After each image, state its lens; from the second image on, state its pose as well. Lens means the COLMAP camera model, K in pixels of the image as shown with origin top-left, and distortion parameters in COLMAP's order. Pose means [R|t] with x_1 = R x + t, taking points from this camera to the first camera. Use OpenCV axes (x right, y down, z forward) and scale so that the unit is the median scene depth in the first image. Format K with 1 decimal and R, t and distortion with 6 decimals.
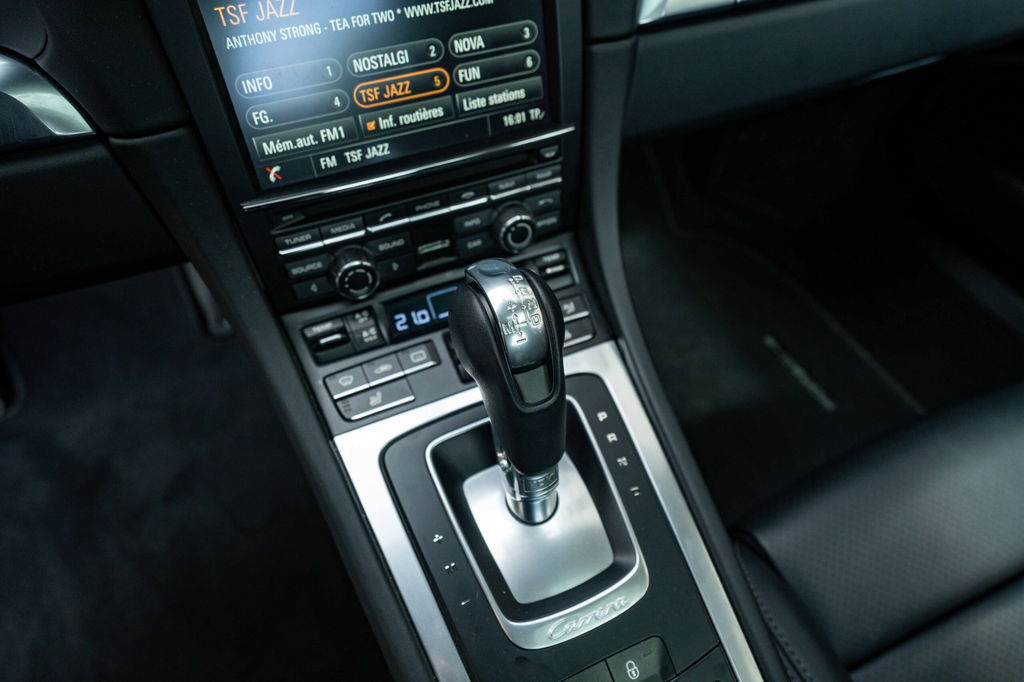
lens RADIAL K [[660.7, 0, 512.0], [0, 660.7, 342.3], [0, 0, 1]] dist [-0.003513, -0.000638]
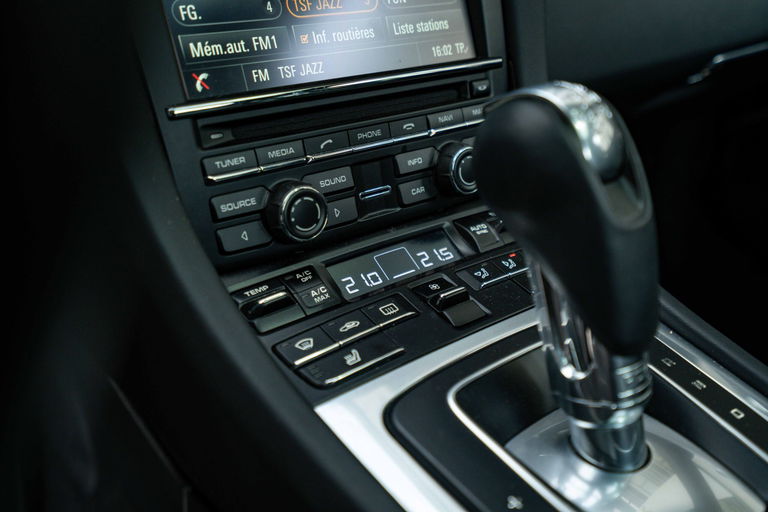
lens RADIAL K [[734.9, 0, 385.6], [0, 734.9, 256.6], [0, 0, 1]] dist [0.065300, 0.000000]
pose [[0.969693, -0.126304, 0.209148, -0.344351], [0.208056, 0.875656, -0.435820, 0.366493], [-0.128096, 0.466126, 0.875396, 0.259411]]
